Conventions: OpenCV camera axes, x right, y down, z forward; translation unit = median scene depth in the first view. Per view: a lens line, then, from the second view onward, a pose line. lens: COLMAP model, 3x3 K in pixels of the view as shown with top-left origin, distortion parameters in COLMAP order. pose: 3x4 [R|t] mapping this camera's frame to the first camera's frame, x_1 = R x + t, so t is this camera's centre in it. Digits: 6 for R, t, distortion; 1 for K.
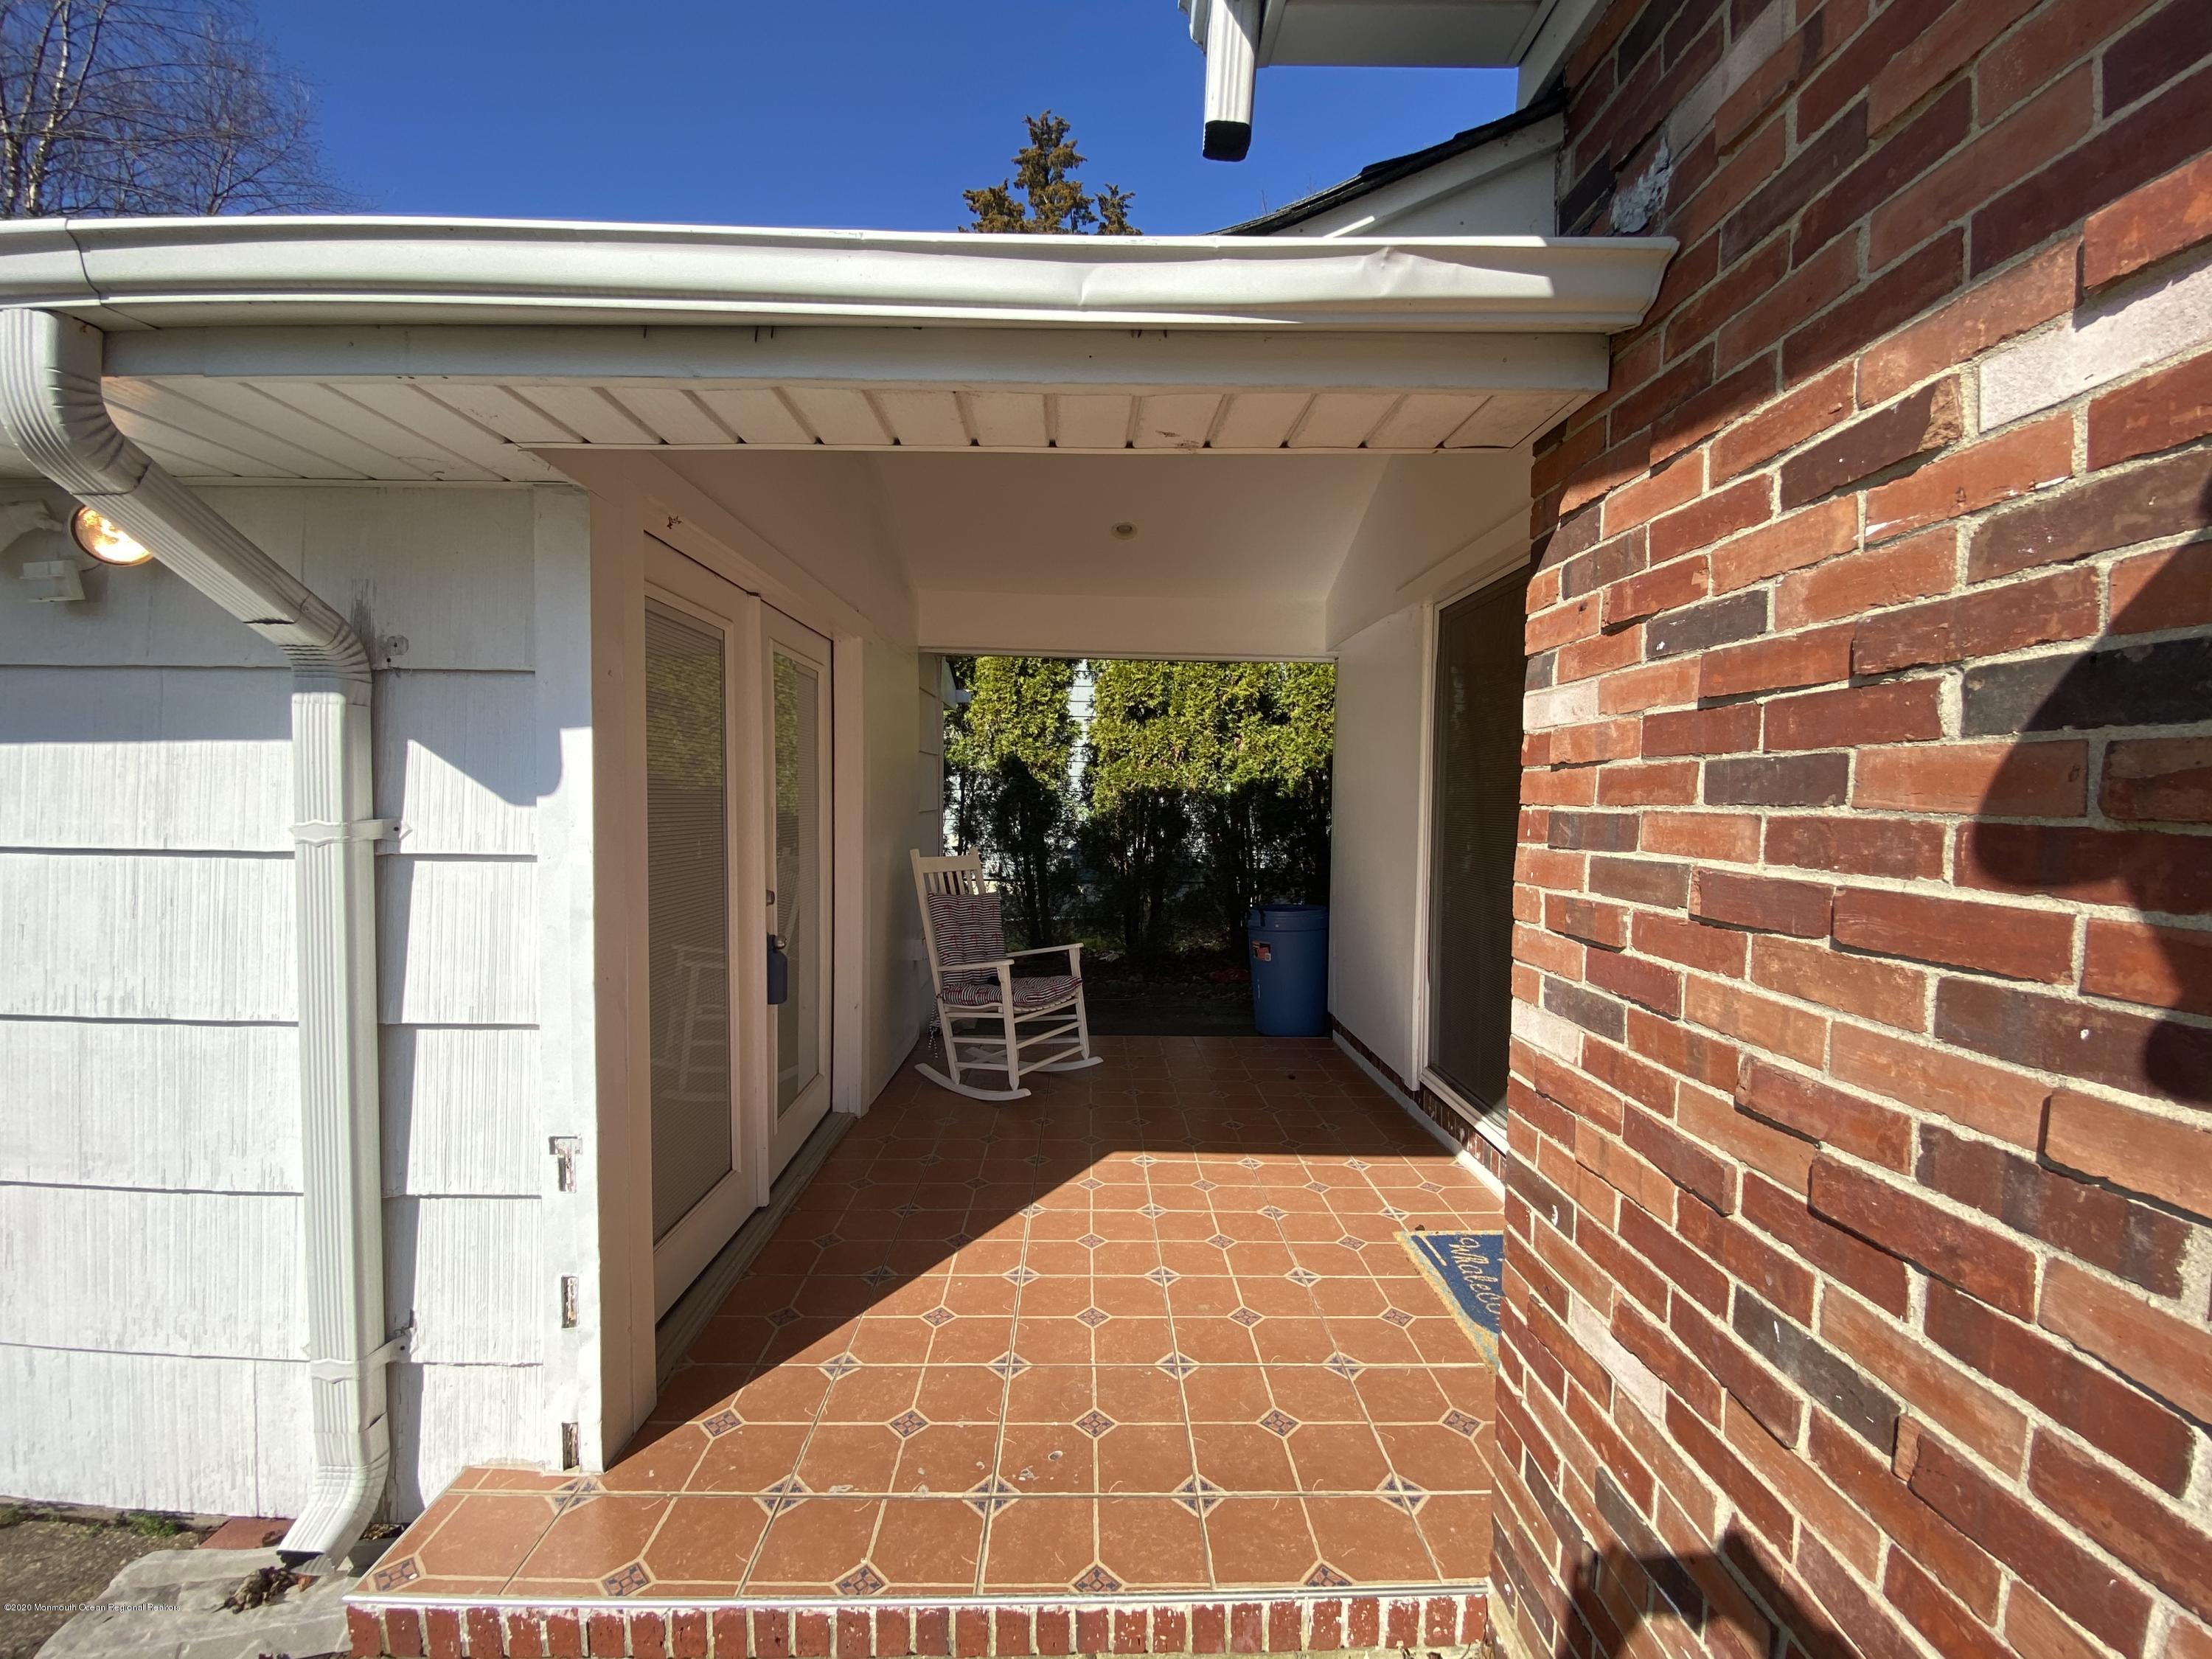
lens RADIAL K [[895.3, 0, 1106.0], [0, 895.3, 829.5], [0, 0, 1]] dist [0.000234, -0.000423]
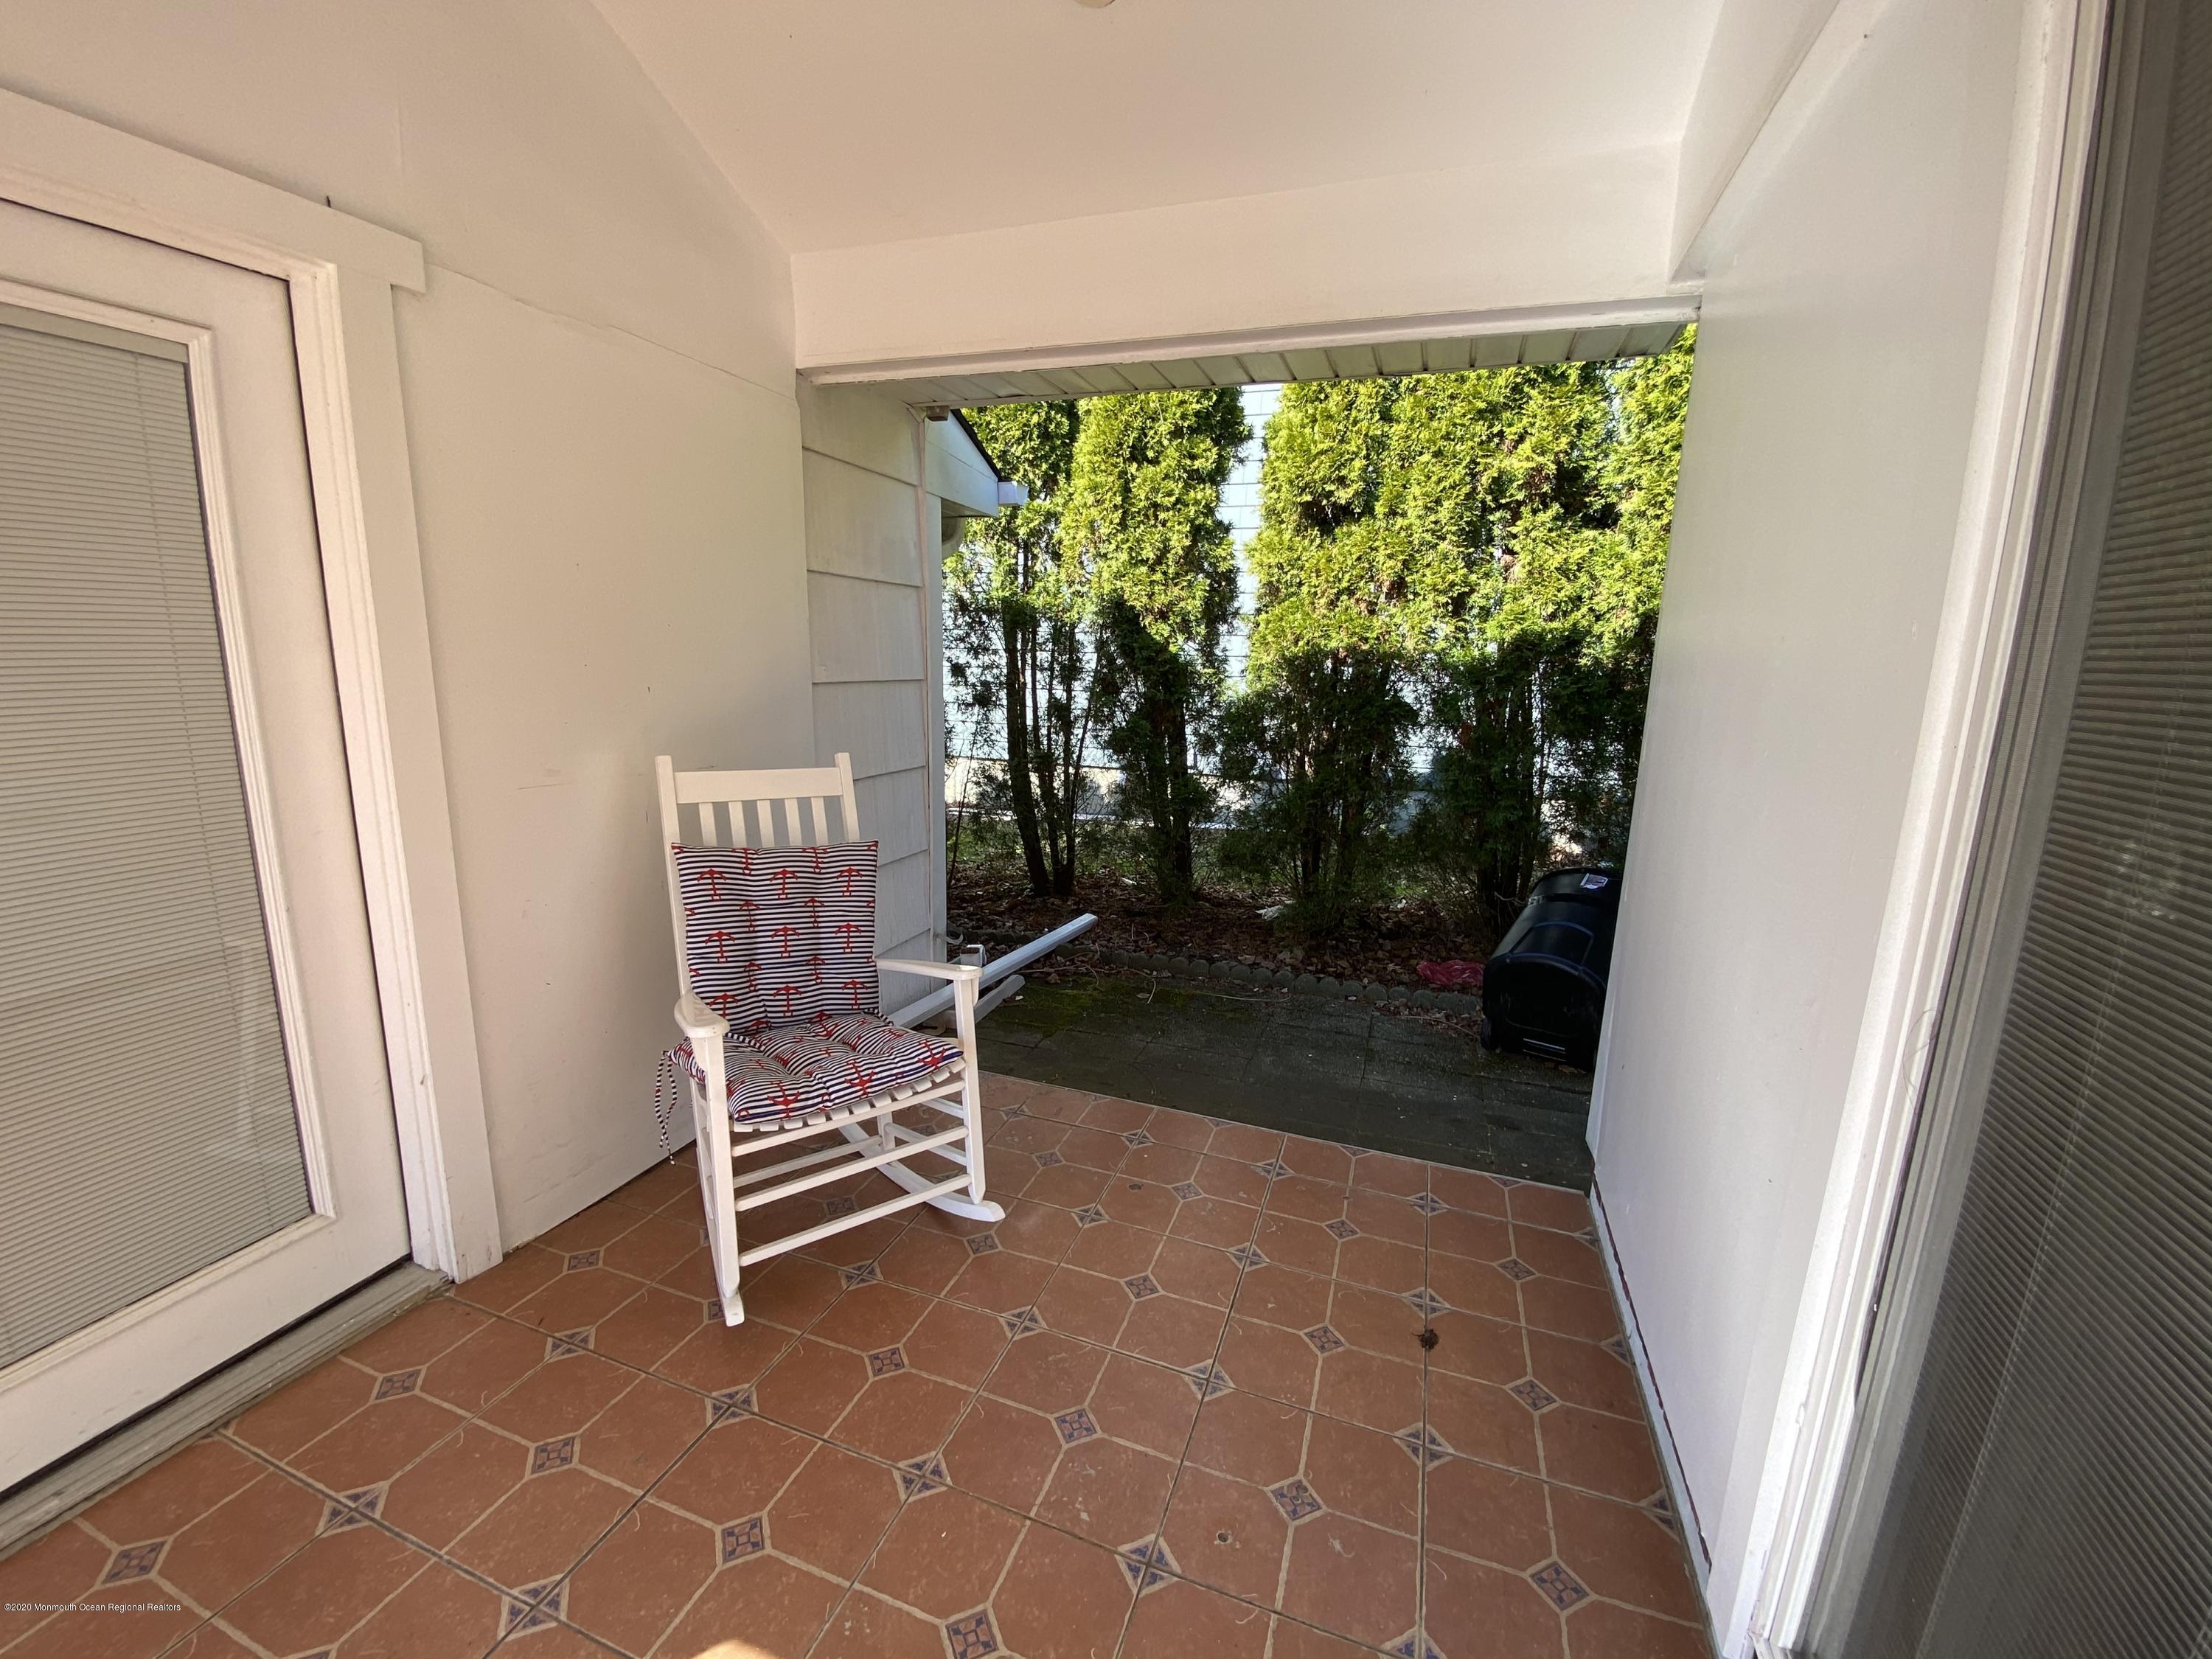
lens RADIAL K [[878.0, 0, 1103.0], [0, 878.0, 875.1], [0, 0, 1]] dist [-0.027833, -0.000100]
pose [[0.930112, 0.089230, -0.356272, 0.125835], [-0.013011, 0.977435, 0.210835, -0.019905], [0.367046, -0.191465, 0.910285, 0.391119]]
